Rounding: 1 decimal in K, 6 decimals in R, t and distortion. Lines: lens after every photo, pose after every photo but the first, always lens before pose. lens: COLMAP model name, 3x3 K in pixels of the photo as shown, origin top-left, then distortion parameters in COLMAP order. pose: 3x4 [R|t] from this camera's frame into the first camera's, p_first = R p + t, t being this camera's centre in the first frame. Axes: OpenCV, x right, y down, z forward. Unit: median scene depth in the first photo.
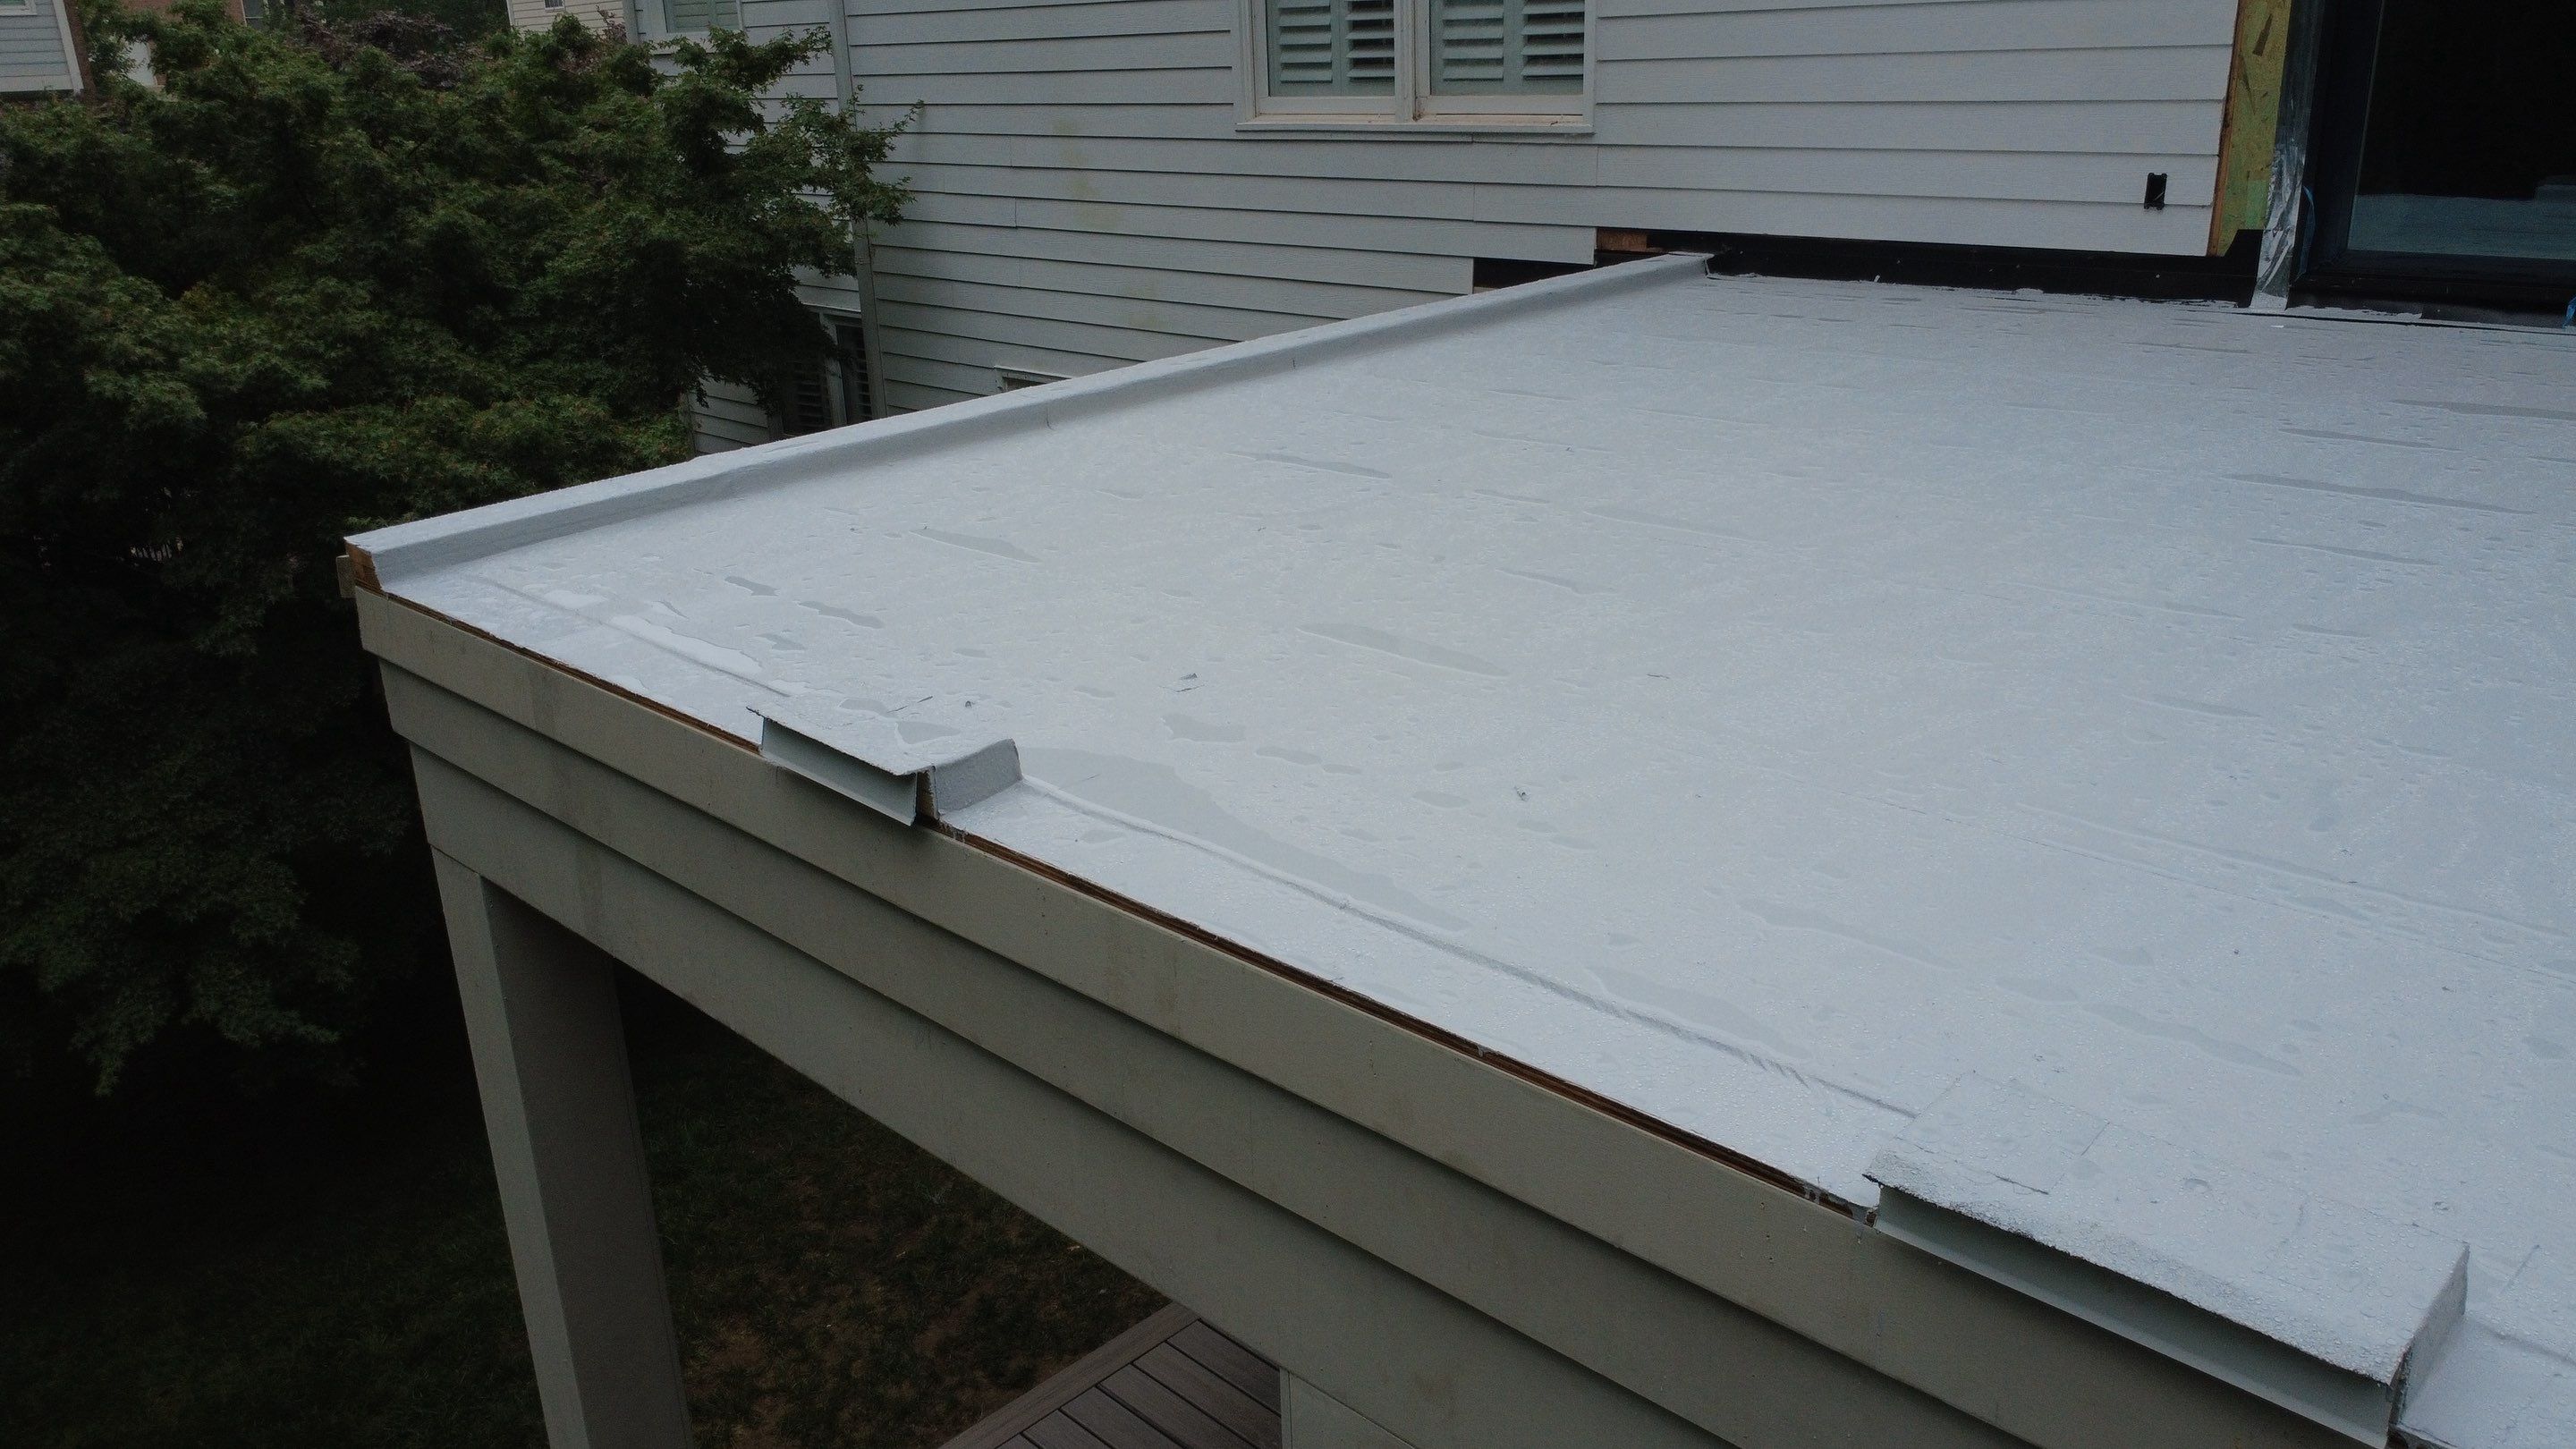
lens RADIAL K [[1930.3, 0, 1275.0], [0, 1930.3, 728.0], [0, 0, 1]] dist [-0.003822, 0.000521]
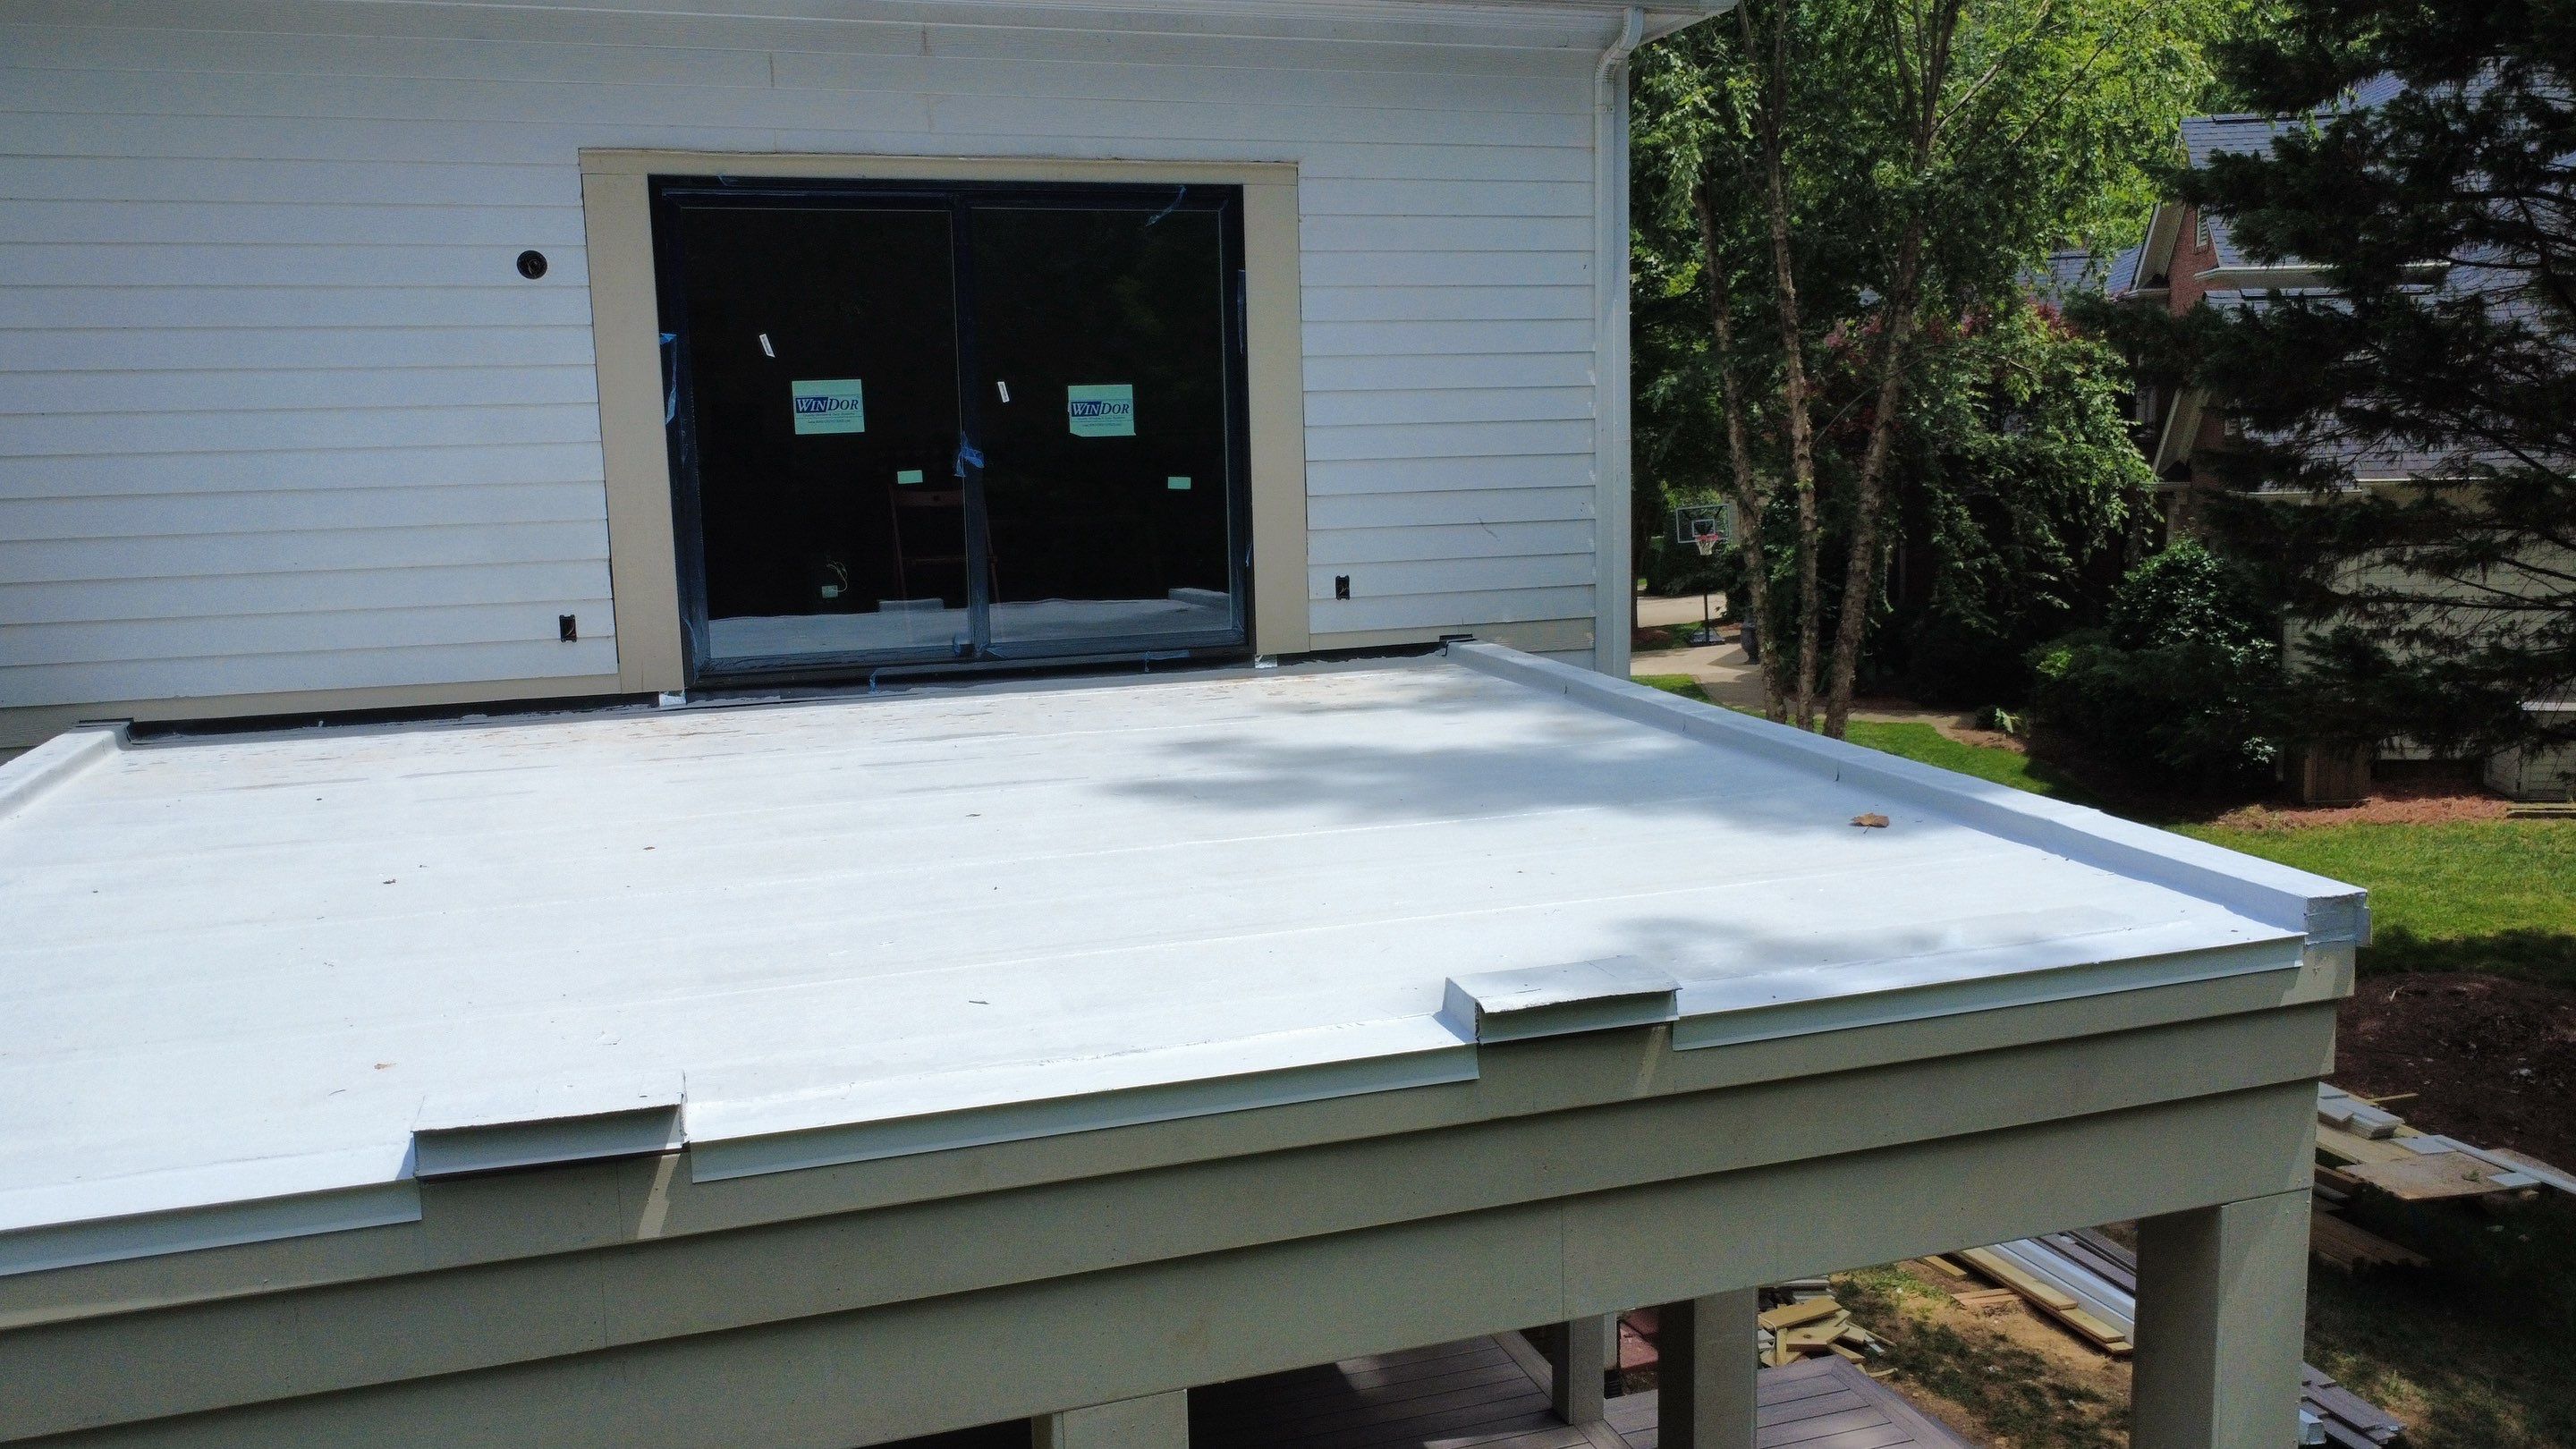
lens RADIAL K [[1930.3, 0, 1287.8], [0, 1930.3, 723.7], [0, 0, 1]] dist [-0.003822, 0.000521]
pose [[0.458636, -0.105773, 0.882307, -0.461064], [0.307684, 0.950376, -0.046006, -0.012489], [-0.833657, 0.292572, 0.468421, 0.021028]]
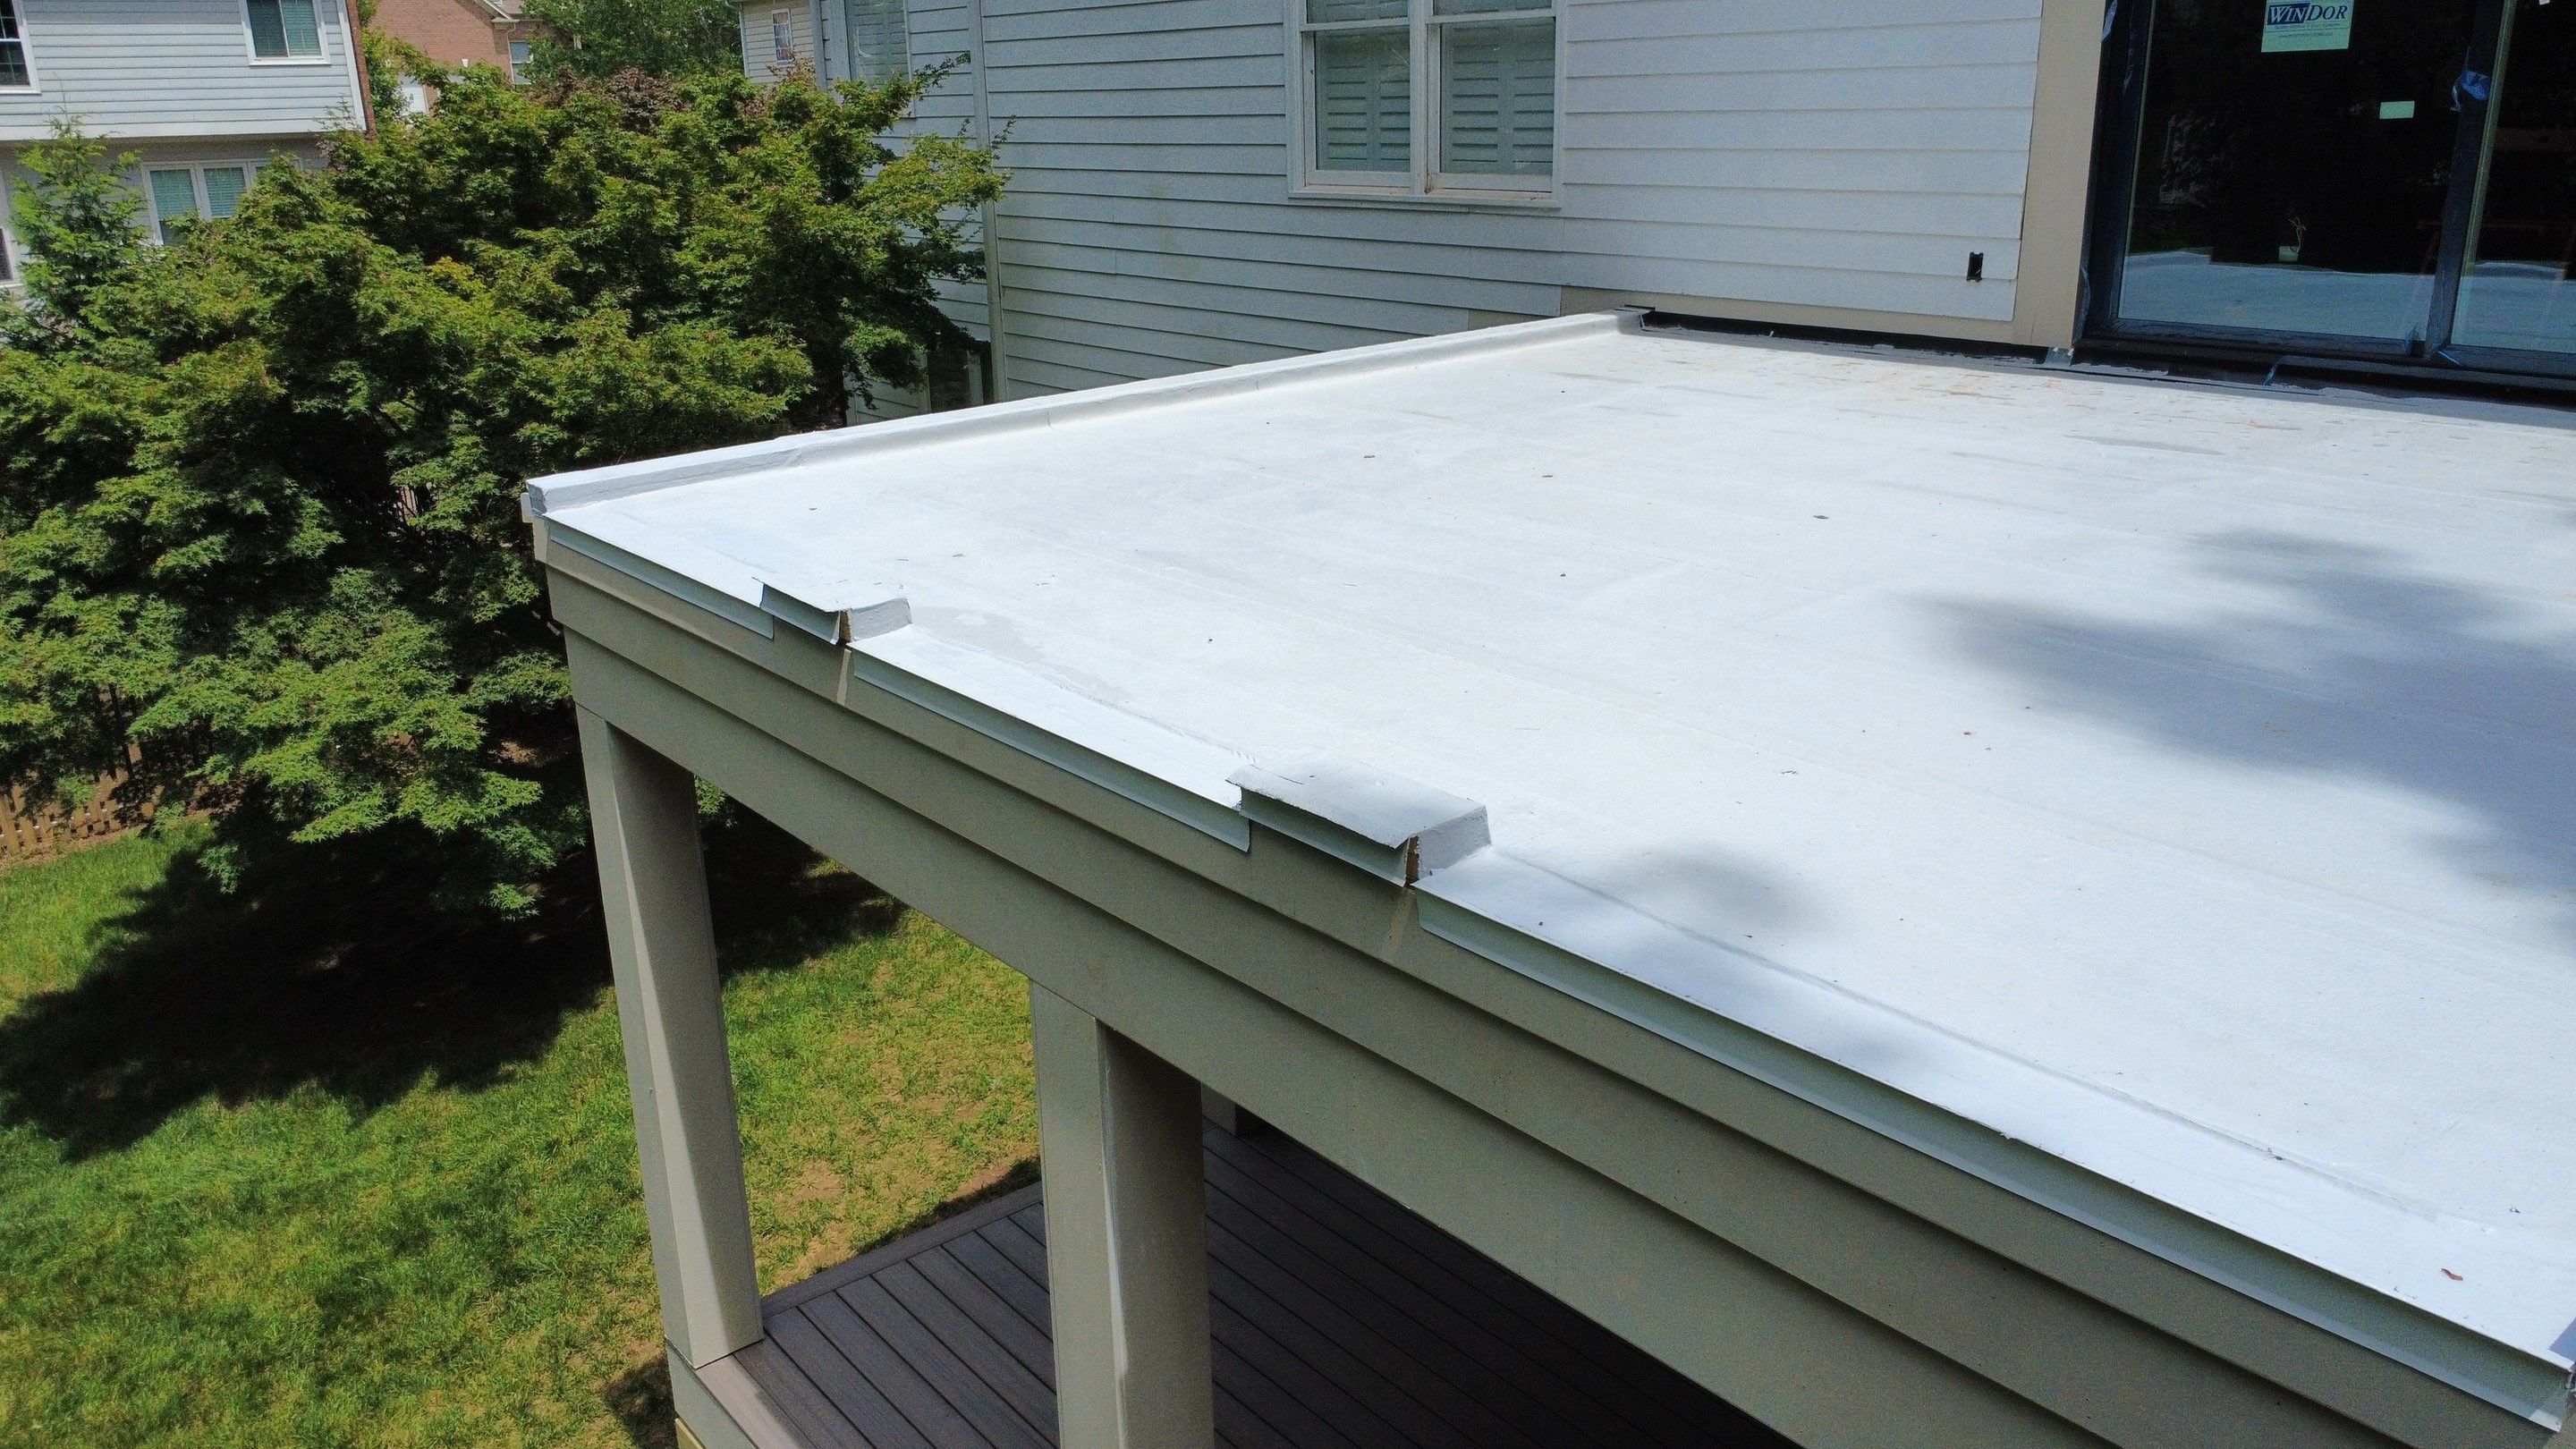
lens RADIAL K [[1930.3, 0, 1273.6], [0, 1930.3, 724.0], [0, 0, 1]] dist [-0.003822, 0.000521]
pose [[0.994068, 0.045414, -0.098822, 0.149543], [-0.047925, 0.998582, -0.023185, 0.060306], [0.097629, 0.027783, 0.994835, -0.251047]]
